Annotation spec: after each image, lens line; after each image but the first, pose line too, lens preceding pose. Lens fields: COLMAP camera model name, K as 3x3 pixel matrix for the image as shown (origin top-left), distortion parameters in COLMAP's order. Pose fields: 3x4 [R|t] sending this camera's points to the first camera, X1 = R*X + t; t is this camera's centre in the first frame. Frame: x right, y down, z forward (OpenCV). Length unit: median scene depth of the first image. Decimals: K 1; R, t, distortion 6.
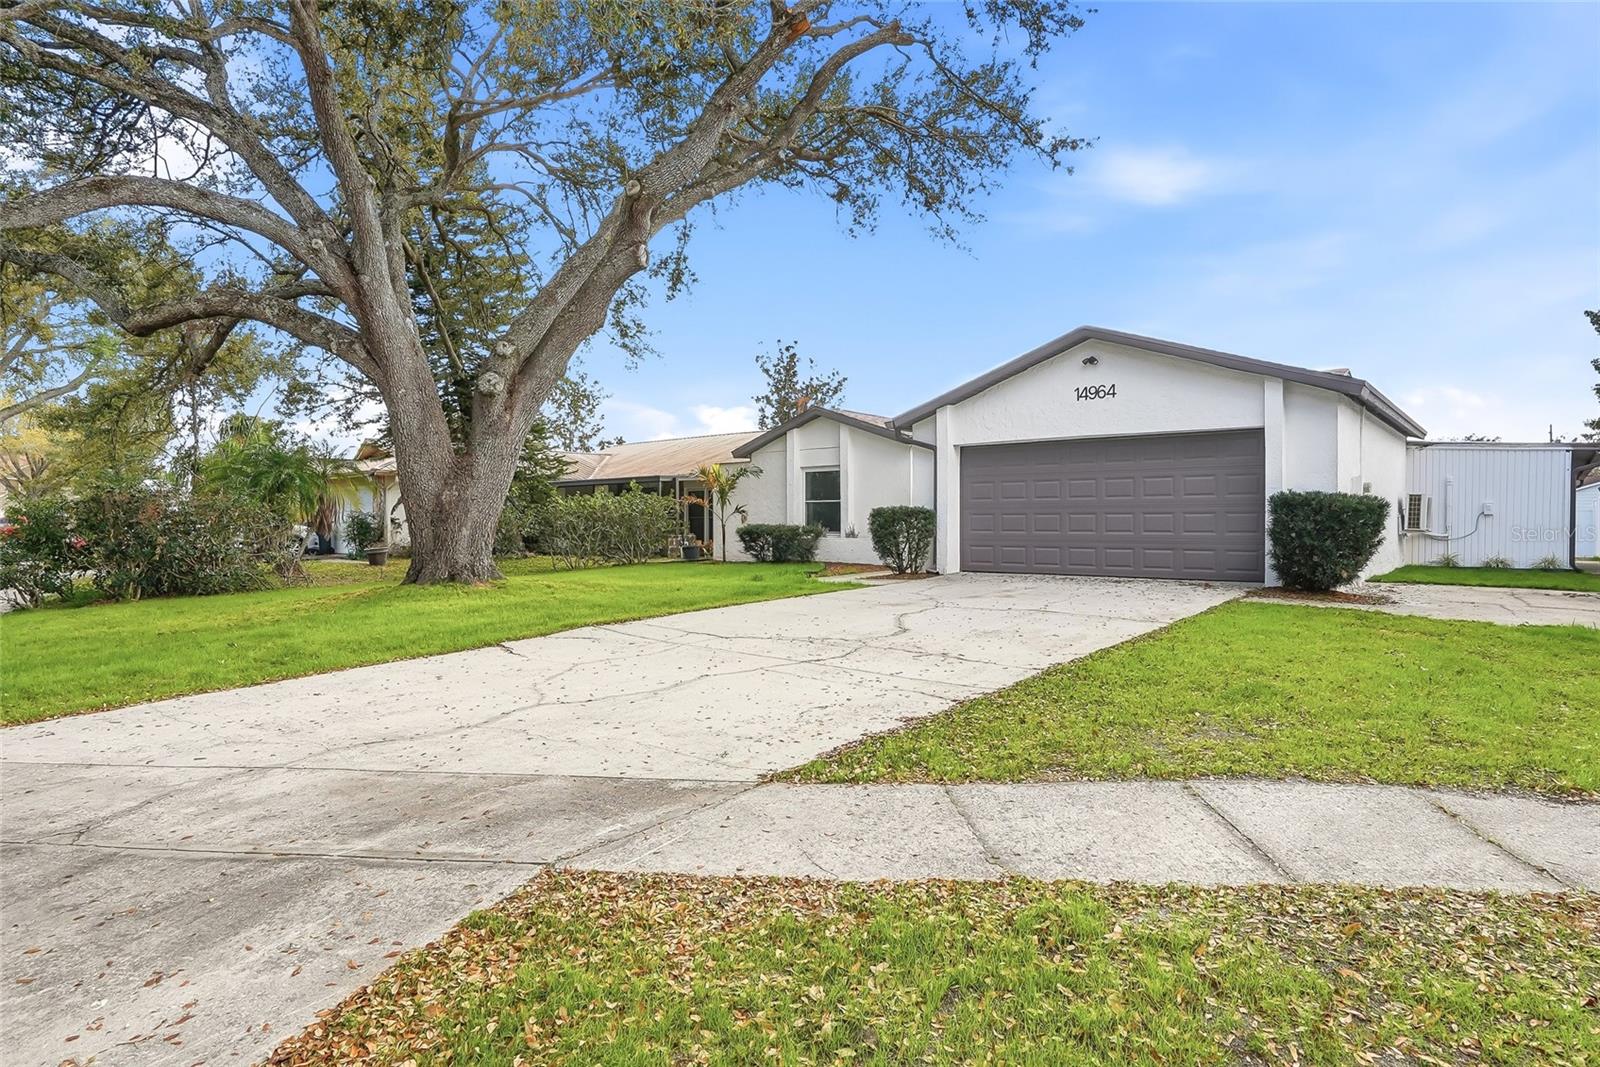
lens RADIAL K [[875.0, 0, 801.5], [0, 875.0, 527.7], [0, 0, 1]] dist [-0.000494, -0.000014]
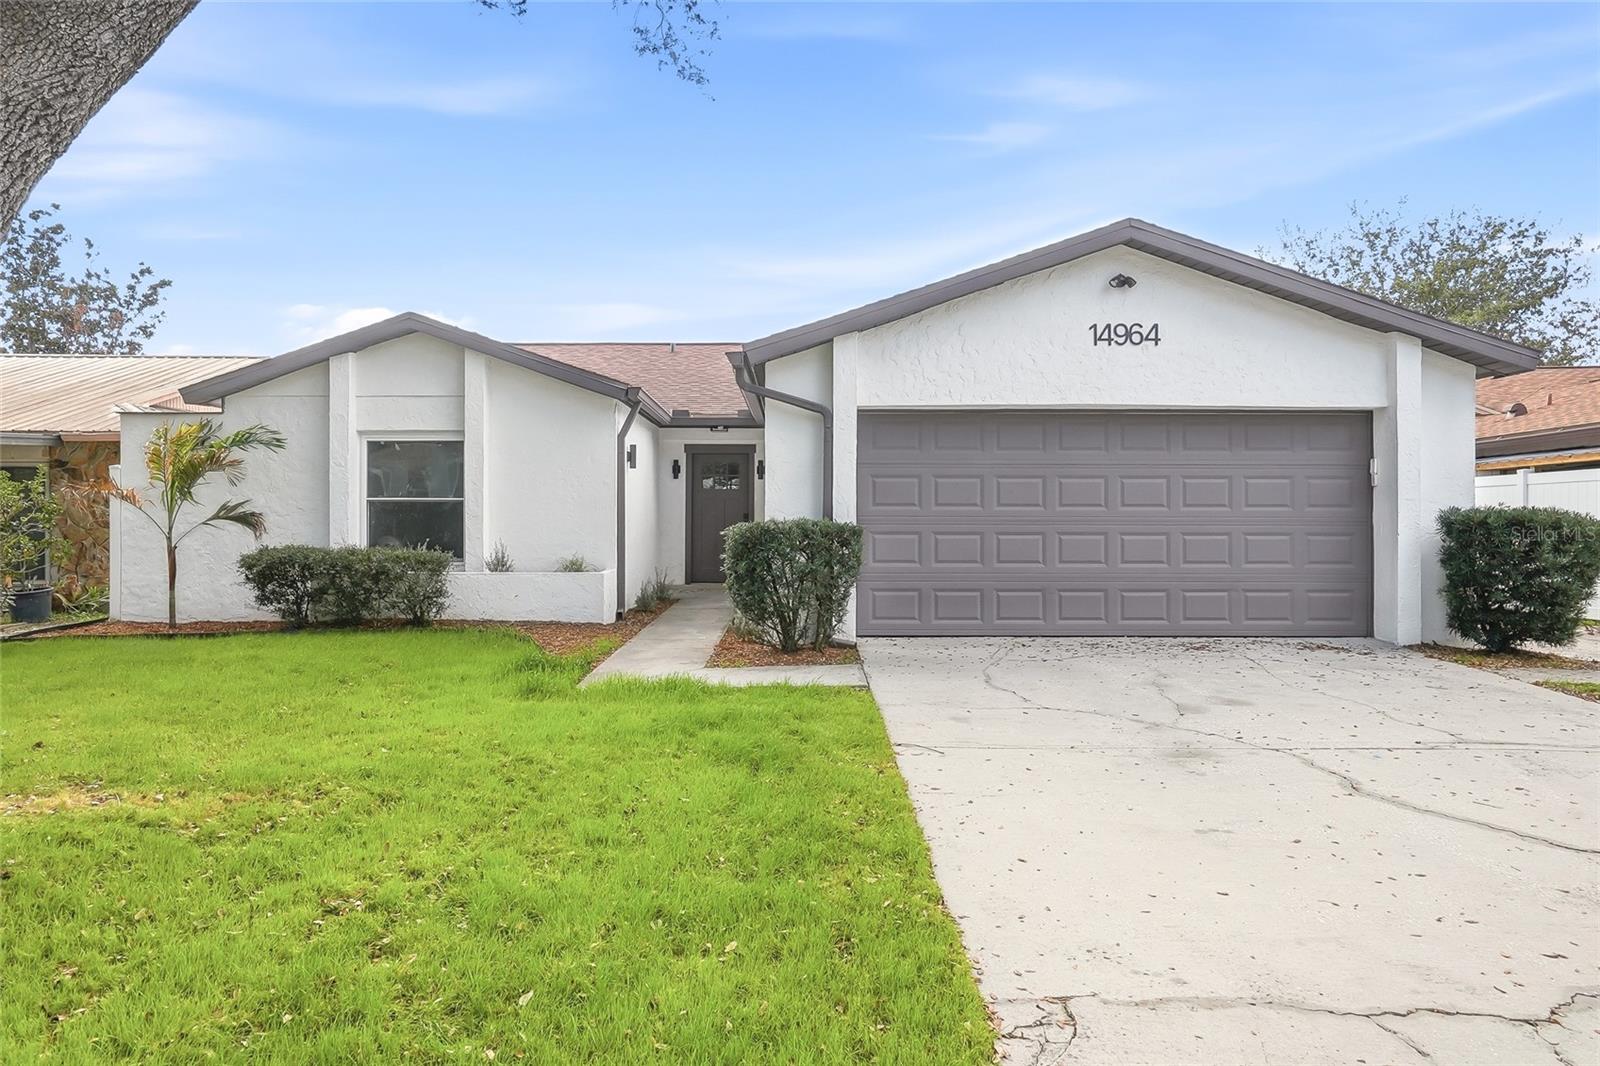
lens RADIAL K [[1097.5, 0, 798.5], [0, 1097.5, 533.7], [0, 0, 1]] dist [0.046620, 0.004062]
pose [[0.771613, 0.000901, 0.636092, -0.289971], [-0.000814, 1.000000, -0.000430, -0.013978], [-0.636092, -0.000186, 0.771613, 0.491586]]
